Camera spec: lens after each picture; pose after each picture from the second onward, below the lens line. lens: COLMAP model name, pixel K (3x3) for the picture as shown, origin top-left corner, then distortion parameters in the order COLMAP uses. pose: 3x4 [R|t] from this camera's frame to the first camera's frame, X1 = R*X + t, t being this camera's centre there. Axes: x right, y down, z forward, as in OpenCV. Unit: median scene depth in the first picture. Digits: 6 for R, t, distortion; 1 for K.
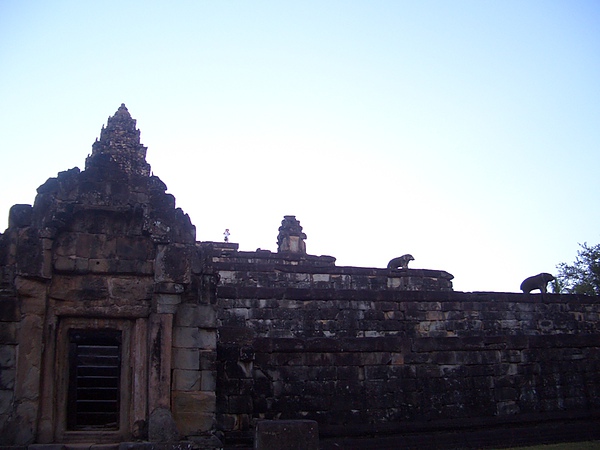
lens RADIAL K [[628.1, 0, 300.0], [0, 628.1, 225.0], [0, 0, 1]] dist [-0.229738, 0.248329]
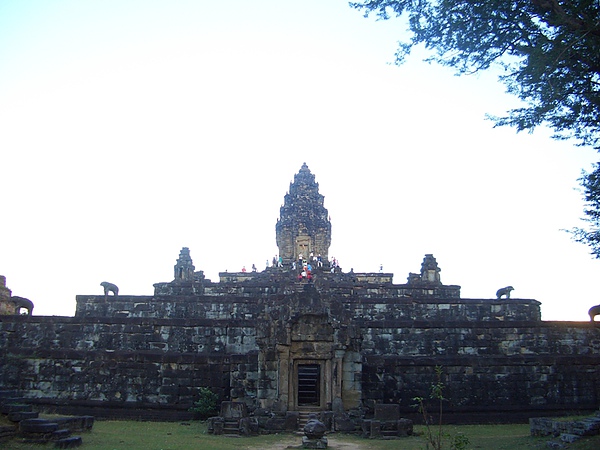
lens RADIAL K [[628.1, 0, 300.0], [0, 628.1, 225.0], [0, 0, 1]] dist [-0.229738, 0.248329]
pose [[0.959724, -0.030996, -0.279229, 0.193355], [0.041435, 0.998643, 0.031560, -0.270157], [0.277872, -0.041859, 0.959706, -0.786084]]
